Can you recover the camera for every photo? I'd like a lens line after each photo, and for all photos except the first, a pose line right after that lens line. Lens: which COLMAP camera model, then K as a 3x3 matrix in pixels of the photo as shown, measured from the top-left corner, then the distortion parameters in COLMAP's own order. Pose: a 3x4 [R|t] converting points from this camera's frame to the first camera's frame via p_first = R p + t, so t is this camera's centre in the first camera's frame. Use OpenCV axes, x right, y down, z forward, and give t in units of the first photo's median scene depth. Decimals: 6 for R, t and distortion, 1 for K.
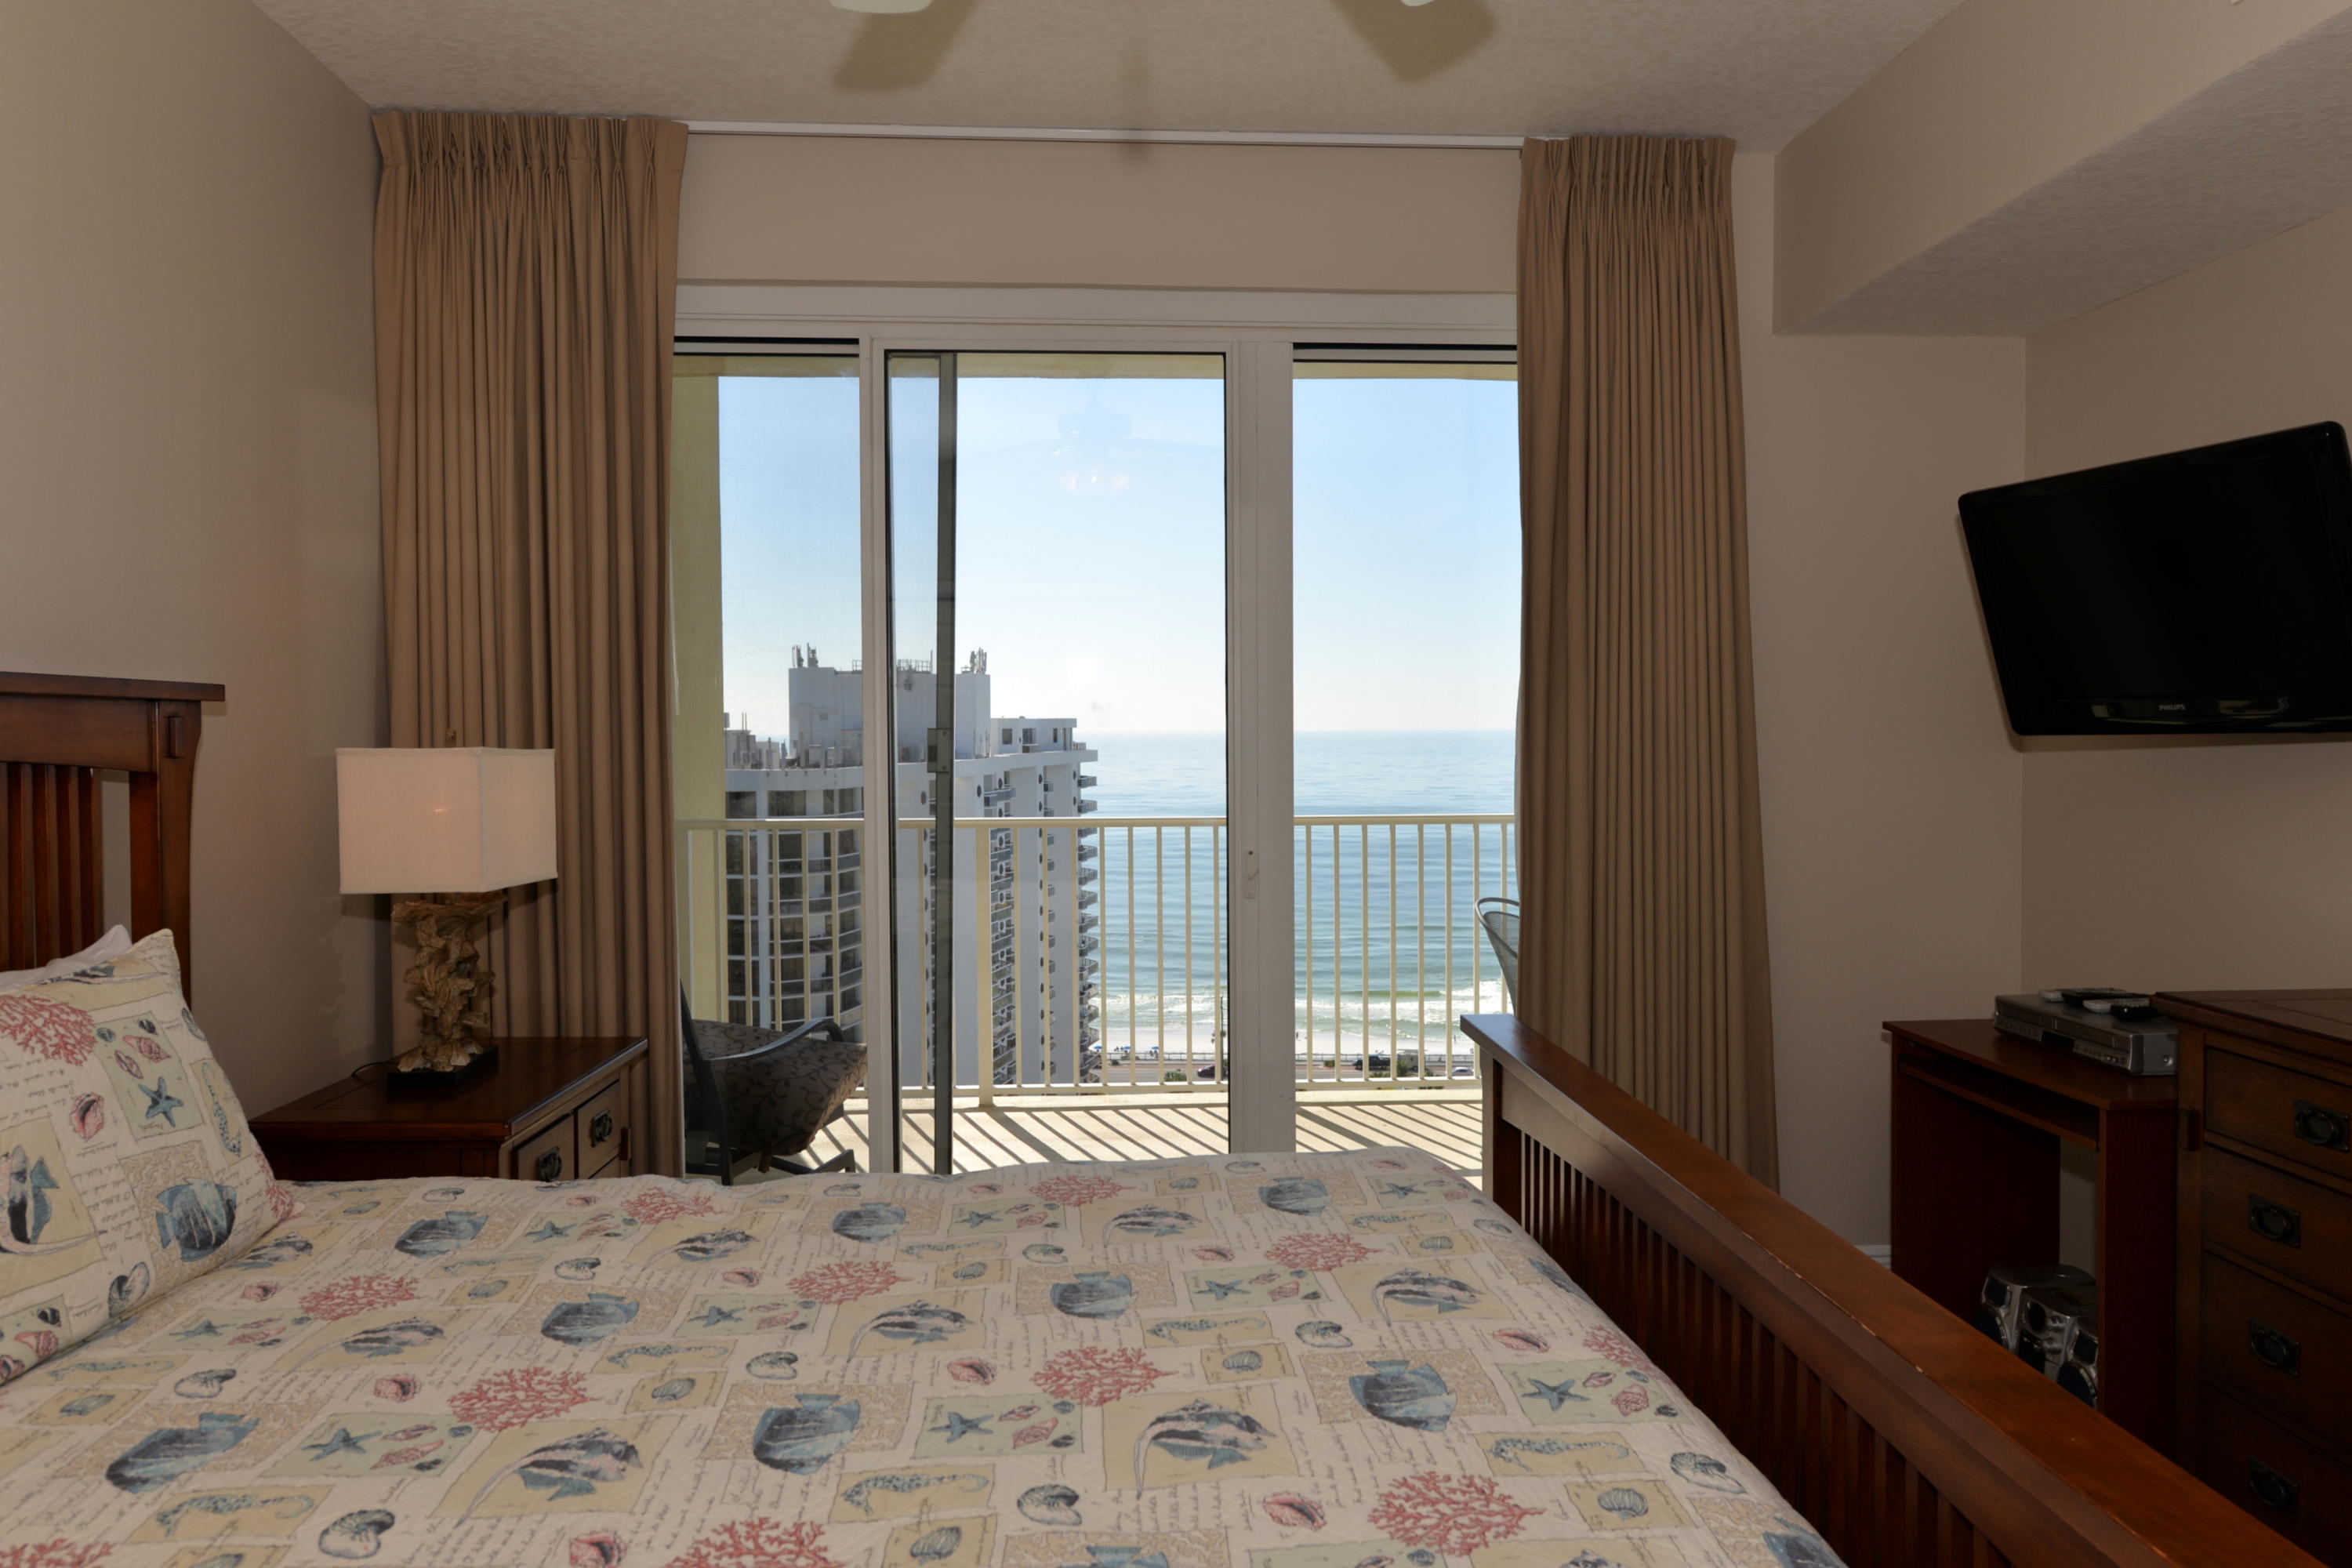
lens RADIAL K [[1634.1, 0, 1192.2], [0, 1634.1, 768.5], [0, 0, 1]] dist [0.000705, -0.000599]
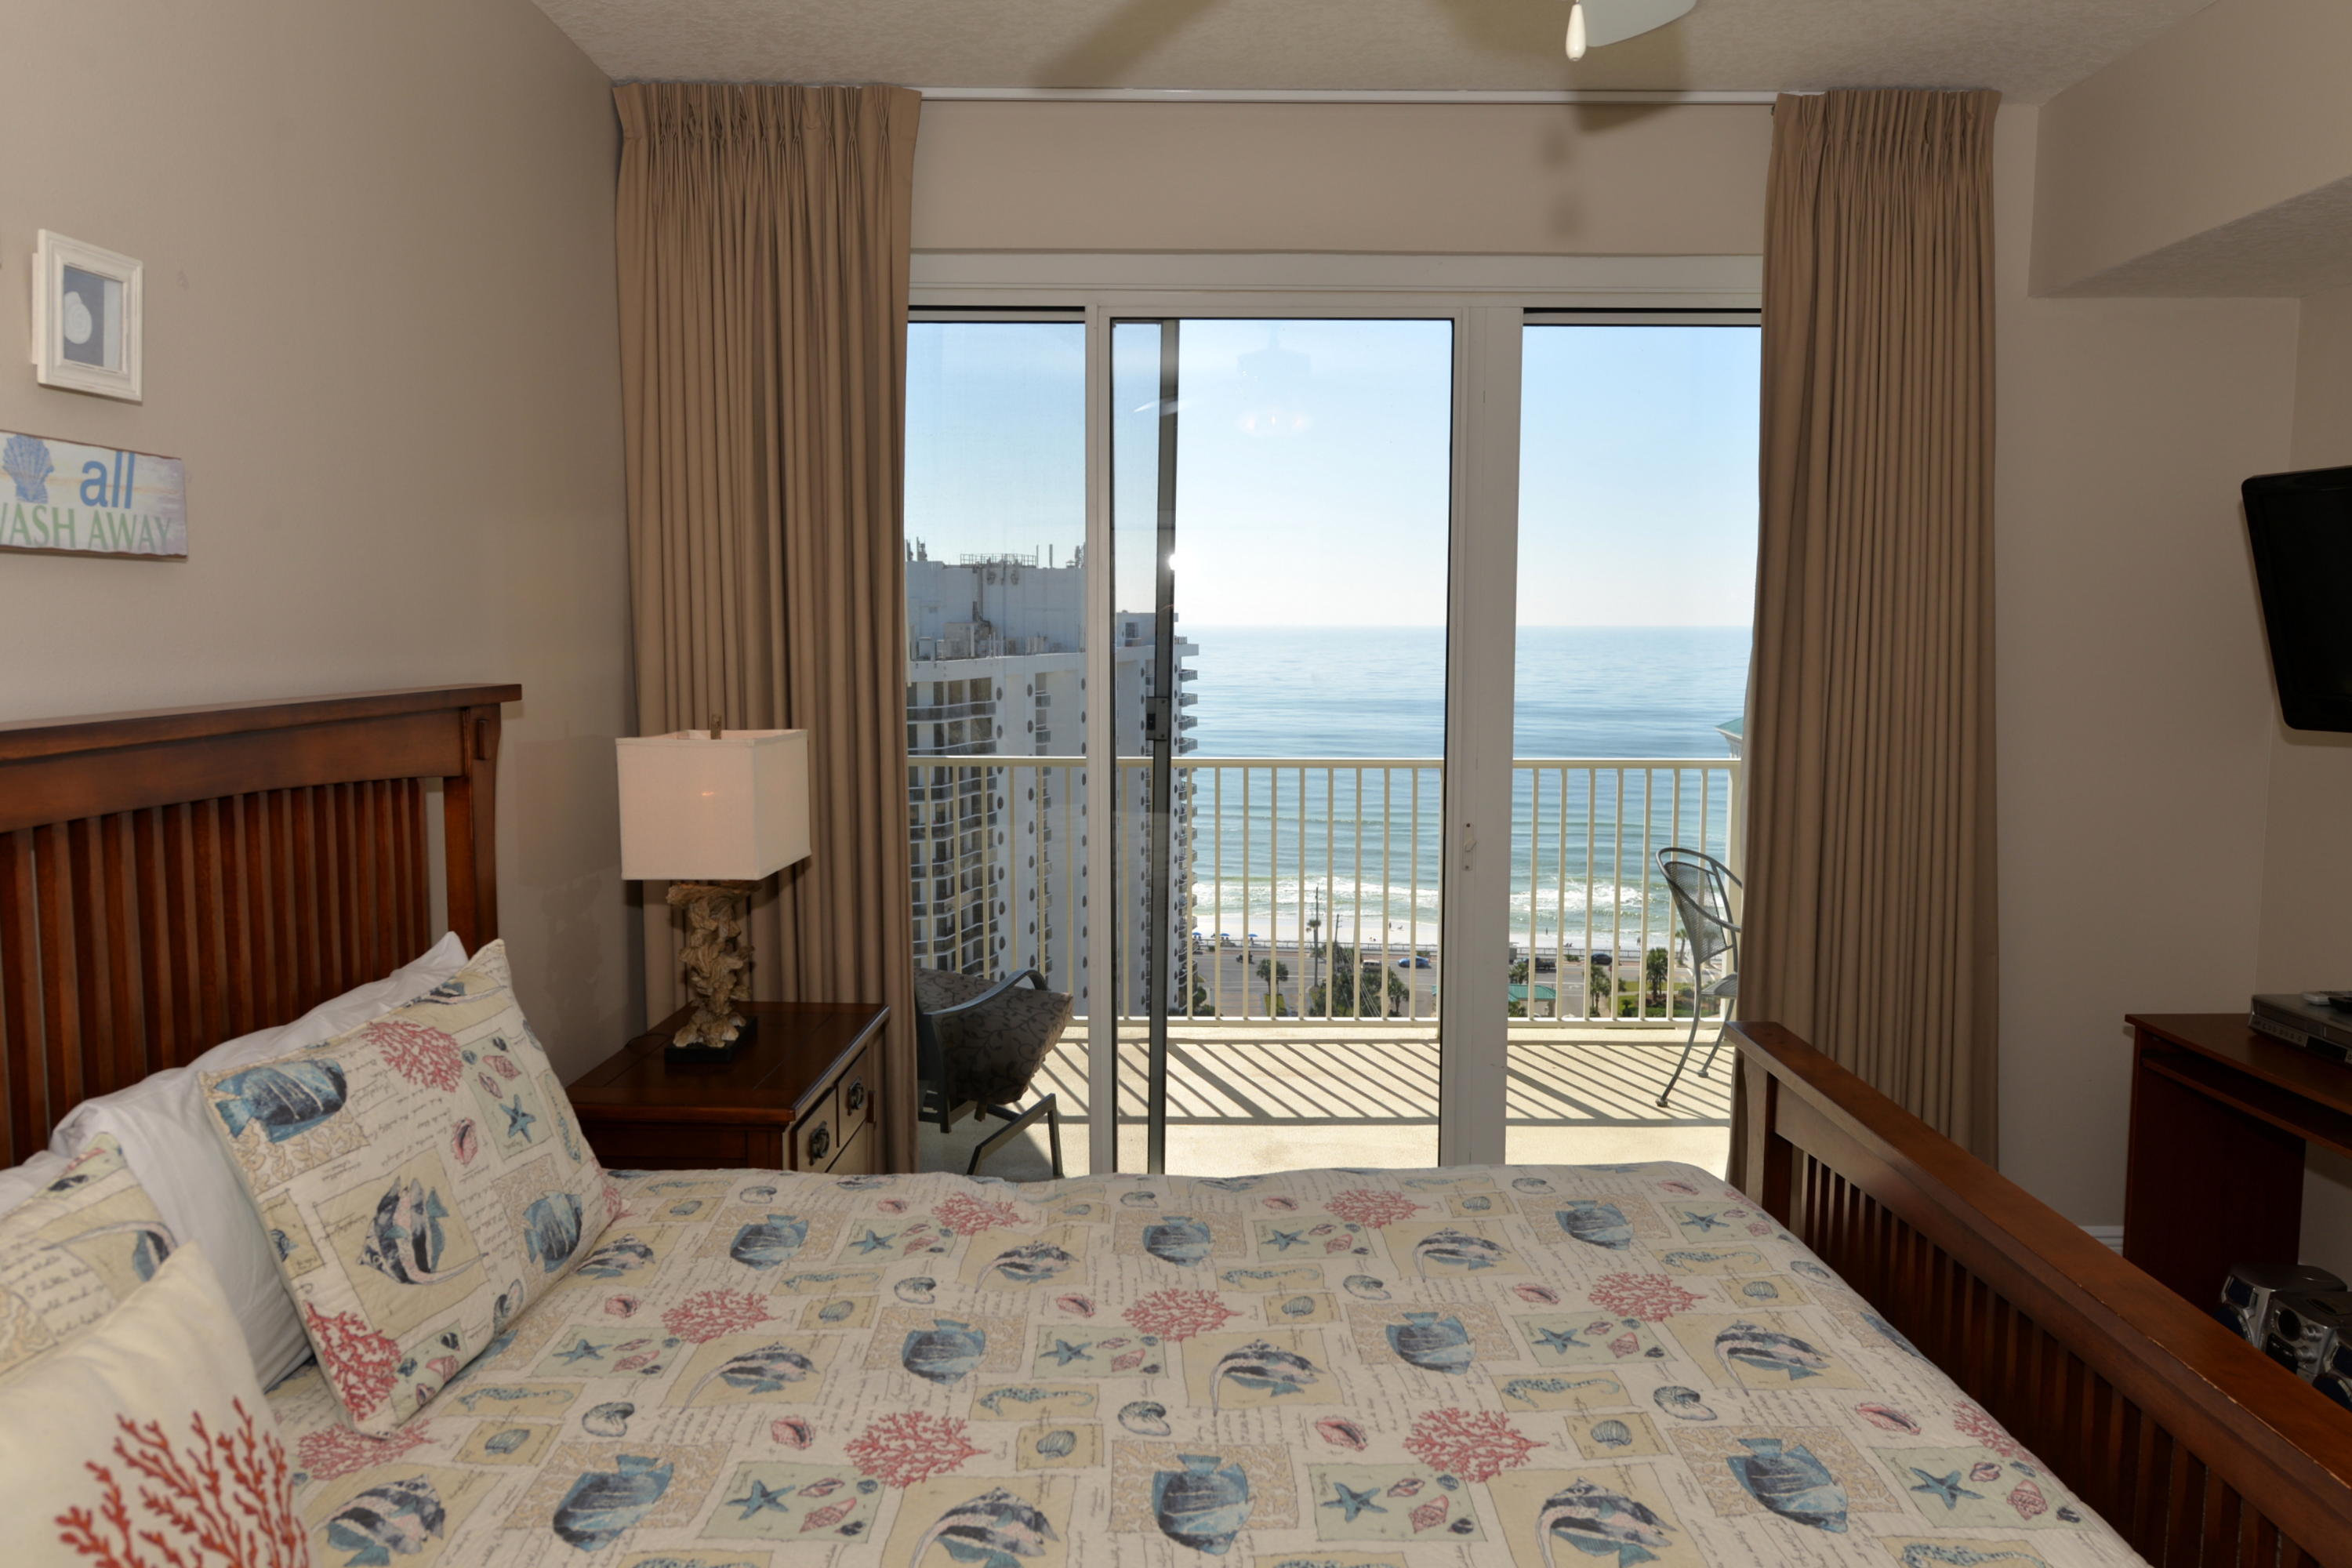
lens RADIAL K [[1605.3, 0, 1190.7], [0, 1605.3, 769.2], [0, 0, 1]] dist [0.001590, -0.002495]
pose [[0.998100, 0.013560, -0.060112, -0.134438], [-0.009490, 0.997675, 0.067488, -0.084657], [0.060887, -0.066789, 0.995908, 0.021106]]
